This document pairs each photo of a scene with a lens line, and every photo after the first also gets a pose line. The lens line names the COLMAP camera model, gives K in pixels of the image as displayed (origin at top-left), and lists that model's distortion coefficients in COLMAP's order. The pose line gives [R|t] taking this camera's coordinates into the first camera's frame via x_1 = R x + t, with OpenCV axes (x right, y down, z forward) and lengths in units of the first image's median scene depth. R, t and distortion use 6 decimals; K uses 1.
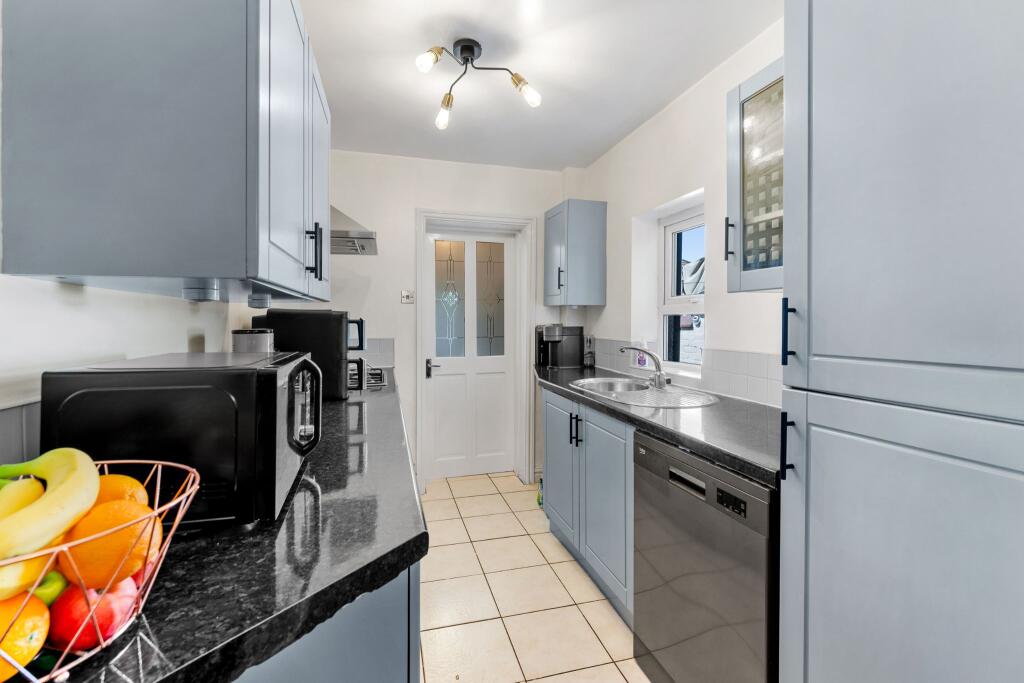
lens RADIAL K [[477.2, 0, 511.3], [0, 477.2, 329.1], [0, 0, 1]] dist [-0.003199, -0.000499]
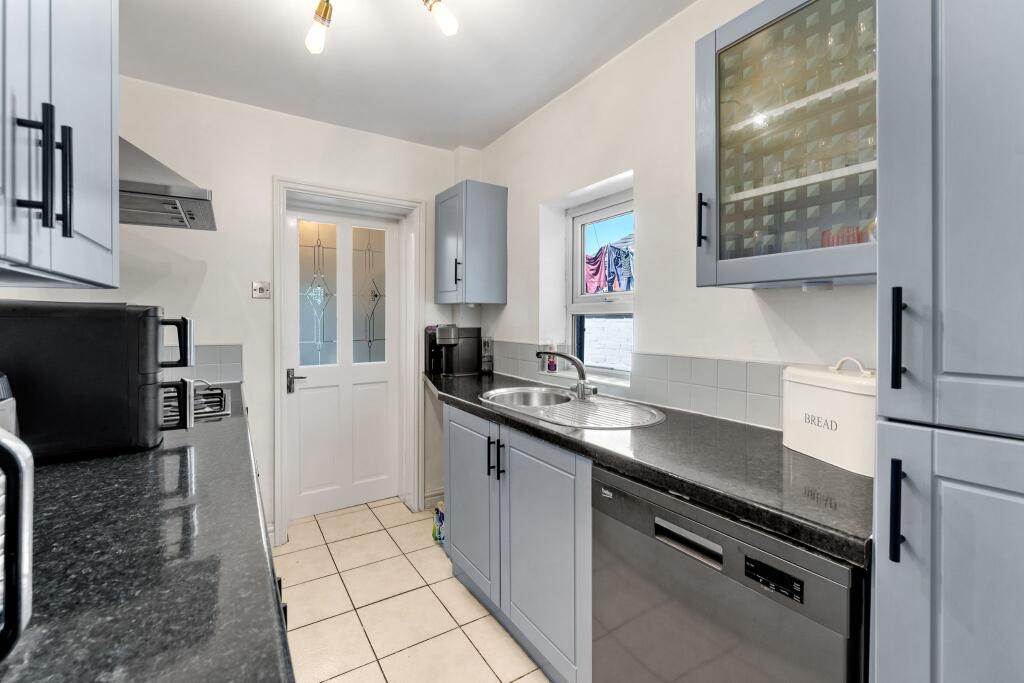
lens RADIAL K [[477.2, 0, 511.3], [0, 477.2, 329.1], [0, 0, 1]] dist [-0.003199, -0.000499]
pose [[0.963137, -0.003790, 0.268986, -0.047693], [0.003827, 0.999993, 0.000388, -0.003803], [-0.268985, 0.000656, 0.963144, 0.200695]]
